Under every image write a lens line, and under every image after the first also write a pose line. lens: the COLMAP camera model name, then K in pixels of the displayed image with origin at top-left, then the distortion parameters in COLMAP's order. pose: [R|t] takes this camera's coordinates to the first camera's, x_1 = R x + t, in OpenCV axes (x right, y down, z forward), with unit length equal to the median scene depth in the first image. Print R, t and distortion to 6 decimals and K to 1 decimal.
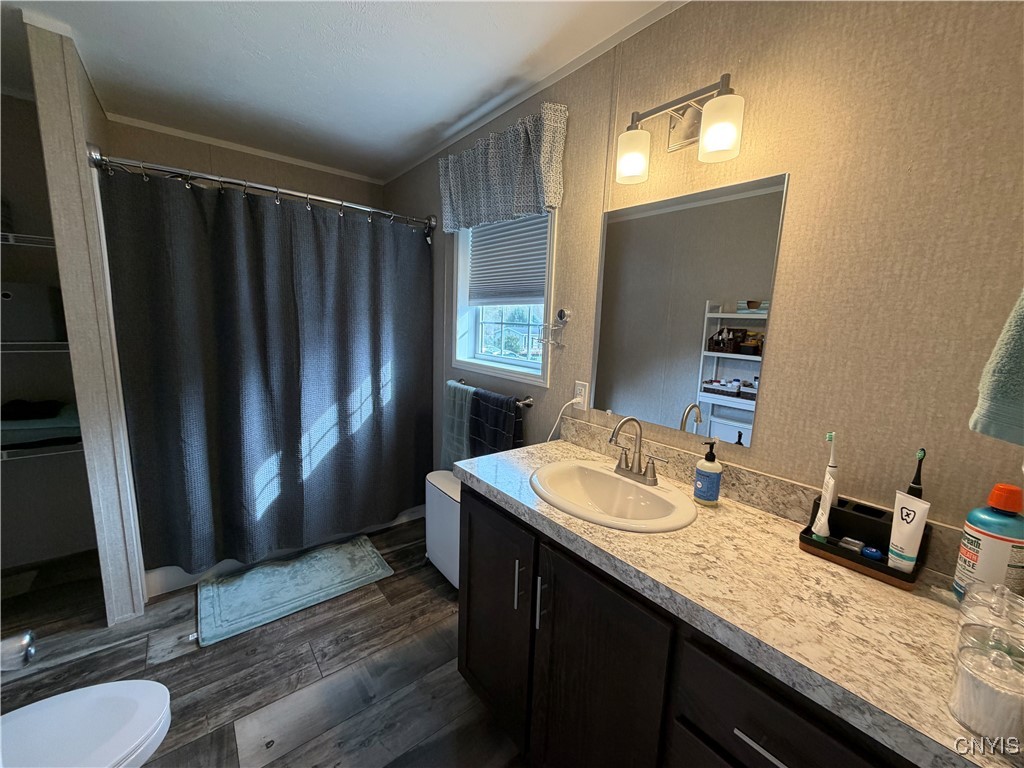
lens RADIAL K [[407.5, 0, 509.4], [0, 407.5, 383.9], [0, 0, 1]] dist [-0.000975, 0.000235]
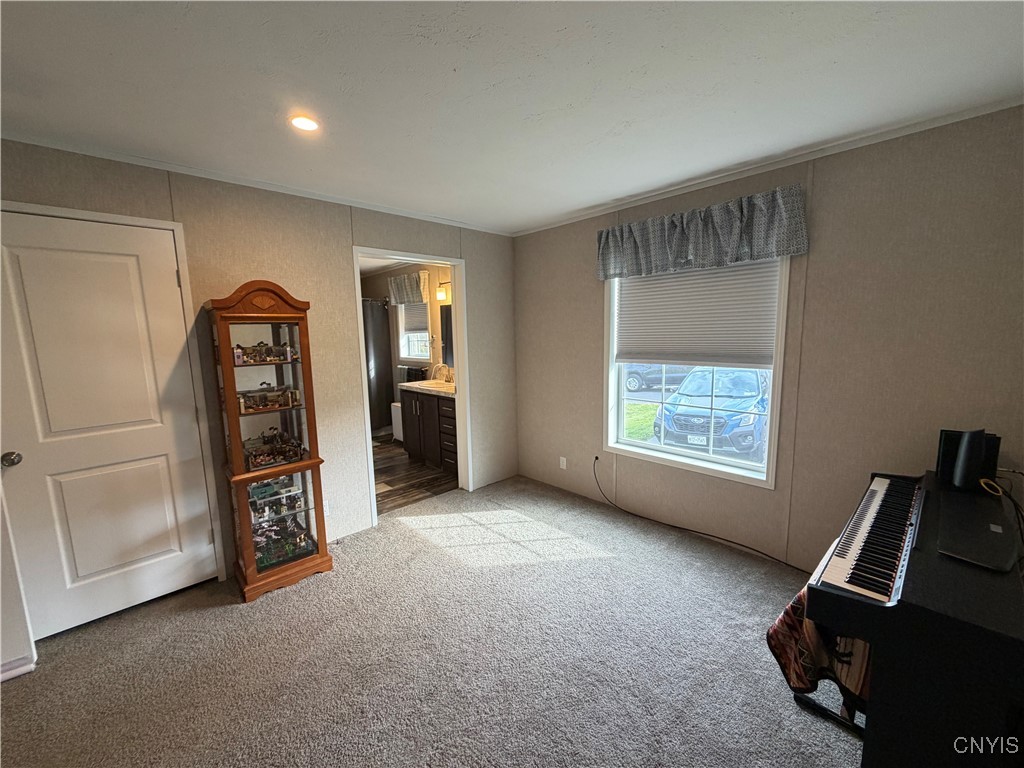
lens RADIAL K [[407.5, 0, 509.4], [0, 407.5, 383.9], [0, 0, 1]] dist [-0.000975, 0.000235]
pose [[0.994533, -0.071159, 0.076423, 0.352531], [0.073321, 0.996973, -0.025852, 0.236256], [-0.074352, 0.031314, 0.996740, -1.629894]]
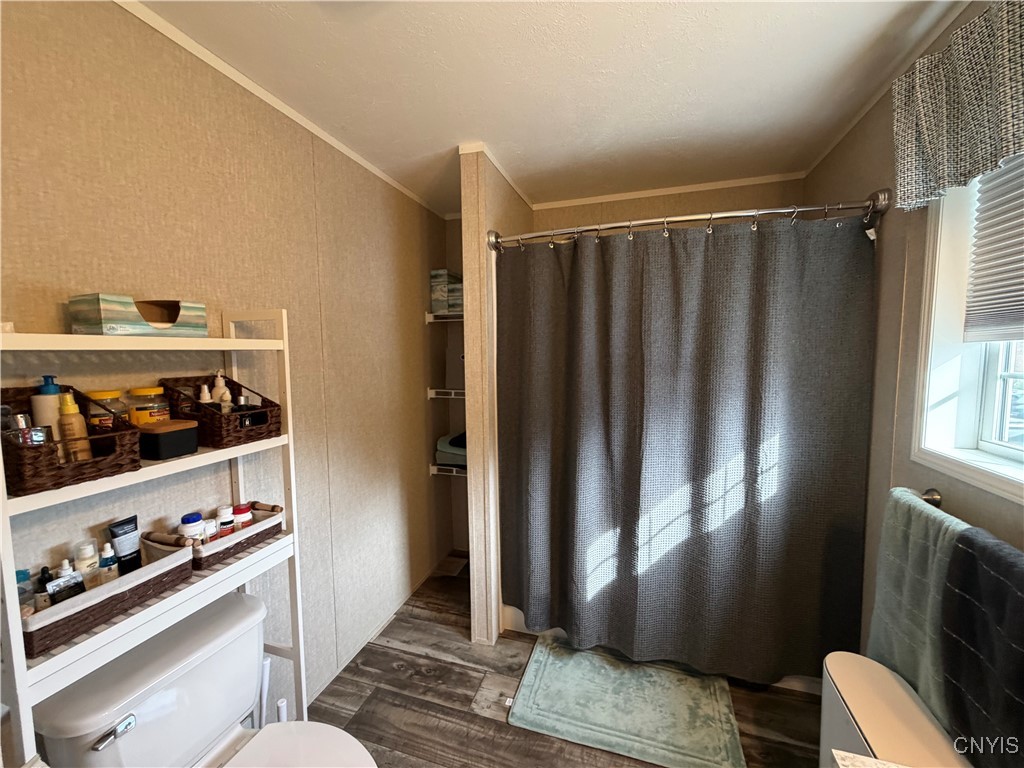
lens RADIAL K [[407.5, 0, 509.4], [0, 407.5, 383.9], [0, 0, 1]] dist [-0.000975, 0.000235]
pose [[0.551830, 0.024566, -0.833594, 0.008688], [-0.100086, 0.994292, -0.036955, -0.079111], [0.827929, 0.103824, 0.551139, 0.326457]]
